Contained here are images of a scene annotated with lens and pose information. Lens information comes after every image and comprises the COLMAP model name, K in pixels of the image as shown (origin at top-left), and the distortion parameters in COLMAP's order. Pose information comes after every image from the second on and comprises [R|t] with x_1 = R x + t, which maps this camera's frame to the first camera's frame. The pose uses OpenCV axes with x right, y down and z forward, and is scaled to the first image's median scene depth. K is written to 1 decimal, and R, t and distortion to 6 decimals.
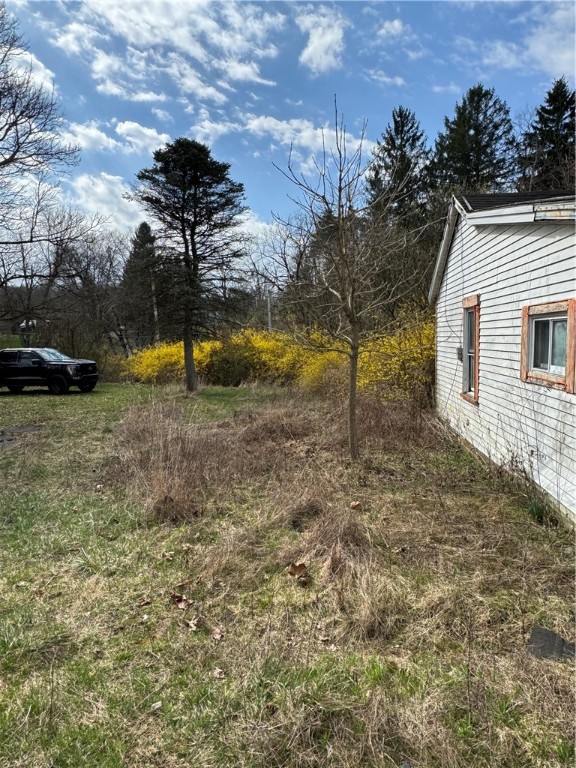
lens RADIAL K [[493.1, 0, 288.0], [0, 493.1, 384.0], [0, 0, 1]] dist [-0.007406, 0.002046]
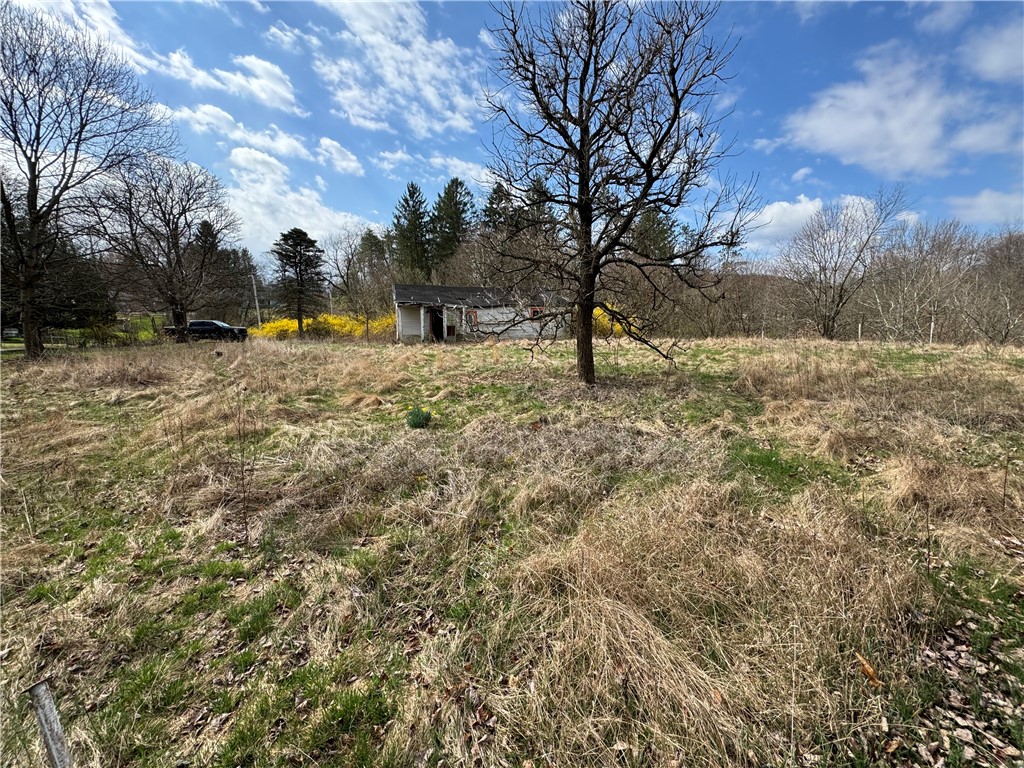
lens RADIAL K [[412.3, 0, 512.0], [0, 412.3, 384.0], [0, 0, 1]] dist [-0.001144, 0.000273]
pose [[0.922539, -0.033160, 0.384476, -0.042690], [0.013612, 0.998478, 0.053454, 0.120915], [-0.385663, -0.044080, 0.921586, -1.100536]]
